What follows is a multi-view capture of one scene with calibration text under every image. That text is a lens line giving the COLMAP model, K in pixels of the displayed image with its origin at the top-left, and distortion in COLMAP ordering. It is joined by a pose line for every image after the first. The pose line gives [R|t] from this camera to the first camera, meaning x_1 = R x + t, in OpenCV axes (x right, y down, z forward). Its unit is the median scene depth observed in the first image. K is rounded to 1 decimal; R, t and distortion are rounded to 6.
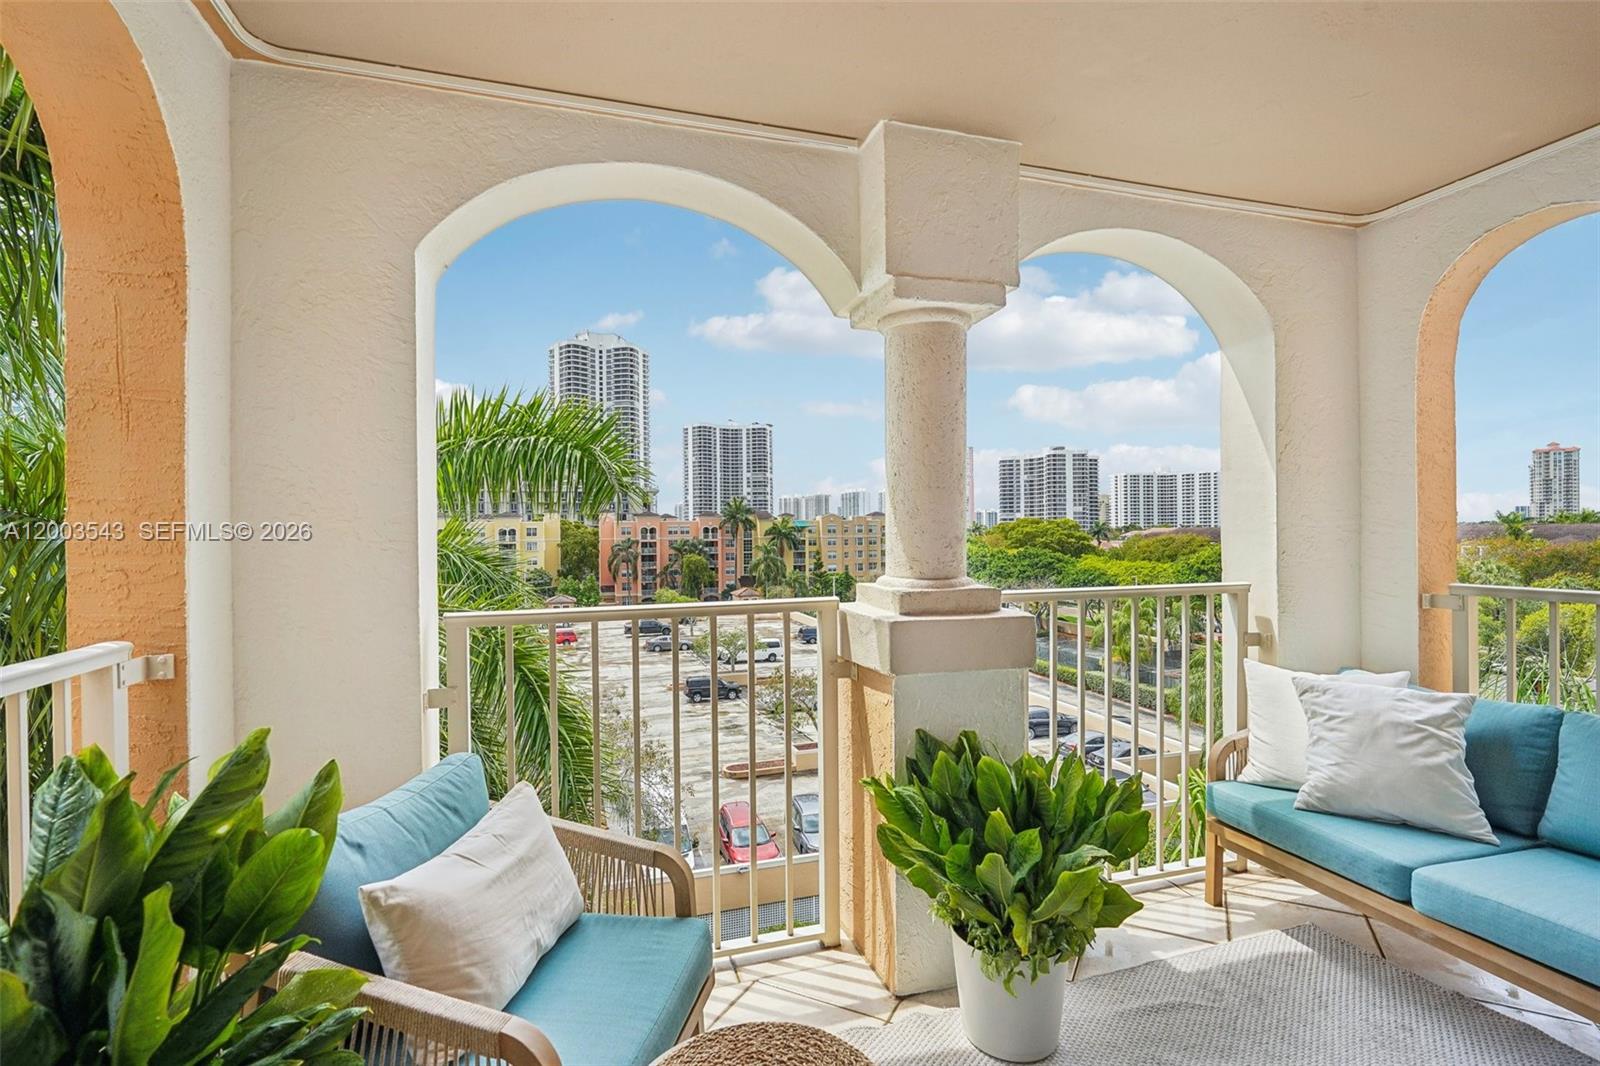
lens RADIAL K [[749.8, 0, 797.2], [0, 749.8, 541.1], [0, 0, 1]] dist [-0.005614, -0.000043]
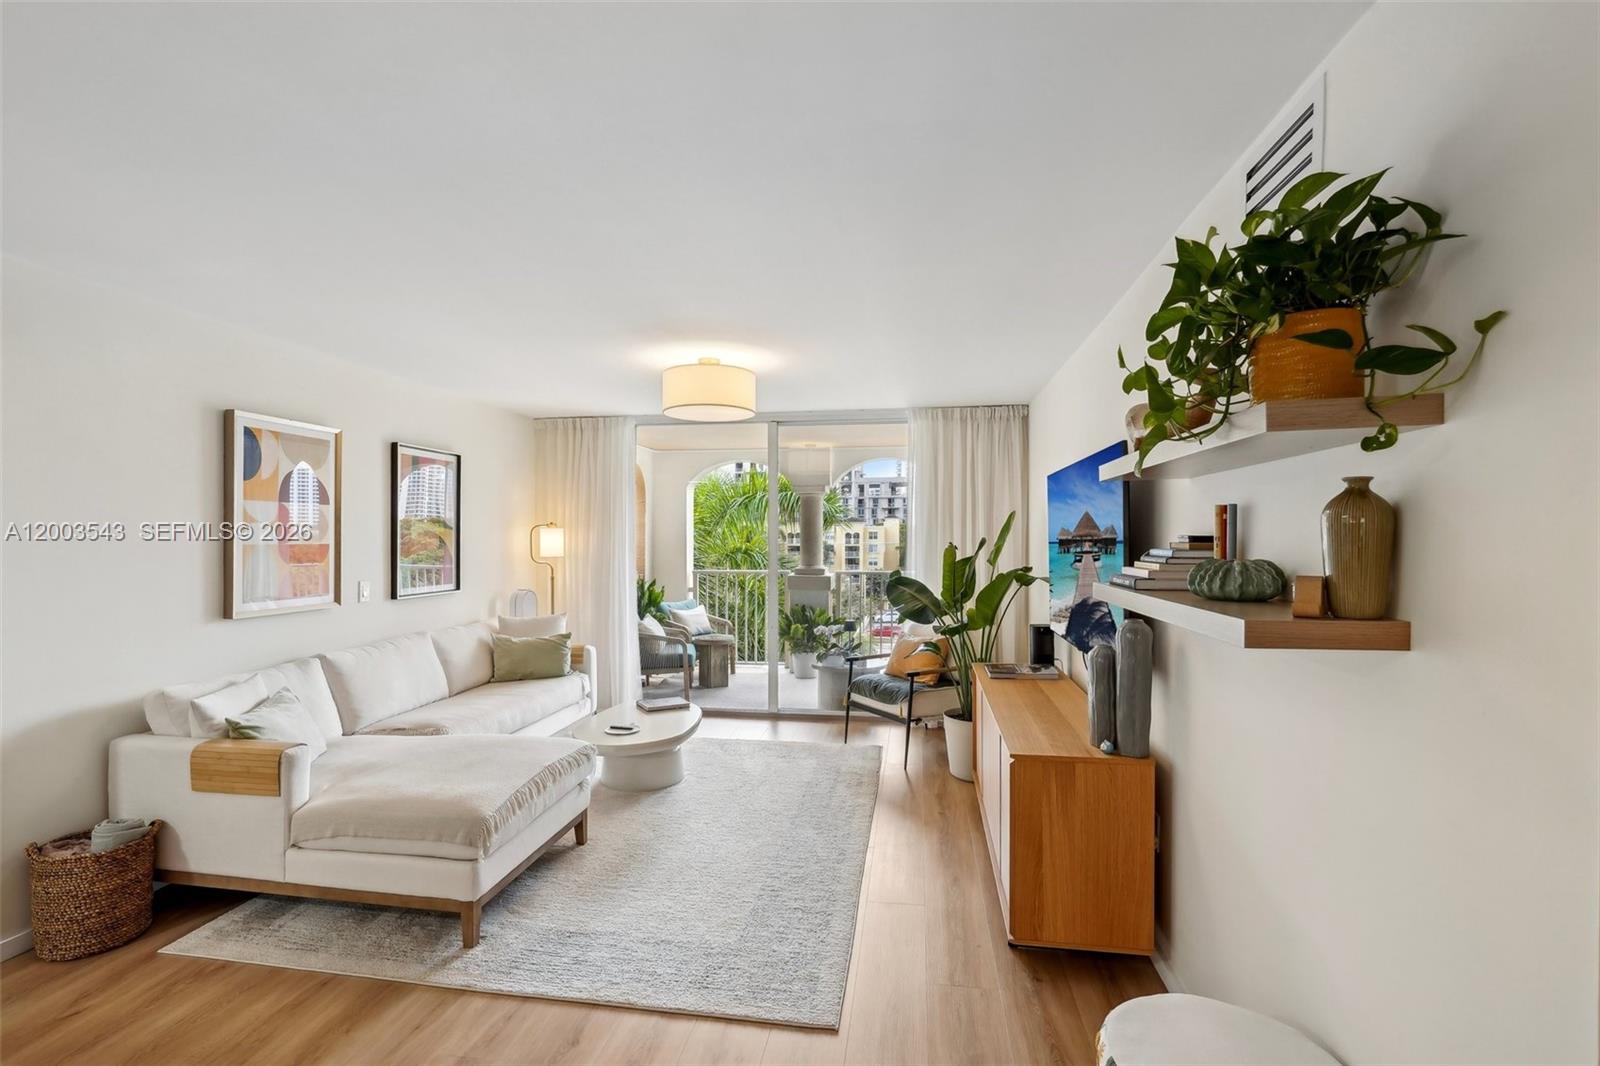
lens RADIAL K [[749.8, 0, 797.2], [0, 749.8, 541.1], [0, 0, 1]] dist [-0.005614, -0.000043]
pose [[0.898282, 0.012665, -0.439237, 0.506528], [-0.014608, 0.999893, -0.001043, -0.017803], [0.439177, 0.007353, 0.898370, -0.673576]]
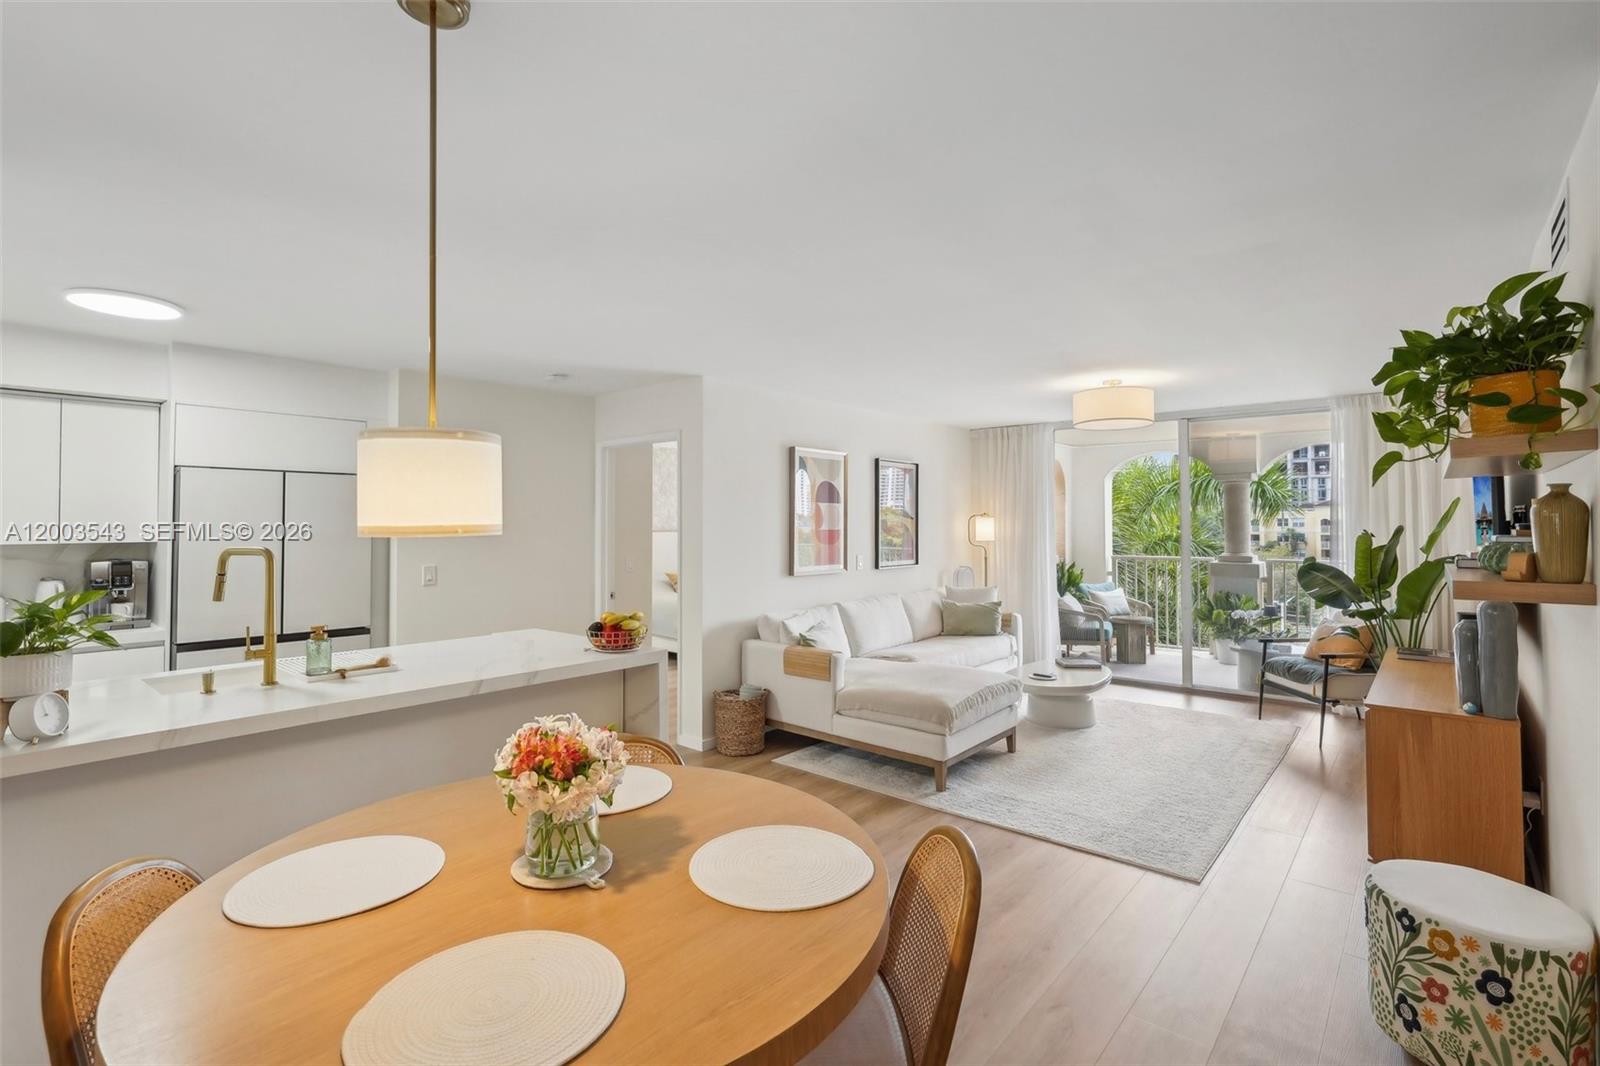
lens RADIAL K [[744.2, 0, 800.9], [0, 744.2, 507.3], [0, 0, 1]] dist [-0.002555, 0.000064]
pose [[0.536613, -0.009769, -0.843772, 0.617660], [-0.014888, 0.999668, -0.021043, -0.018092], [0.843697, 0.023854, 0.536289, -0.801738]]
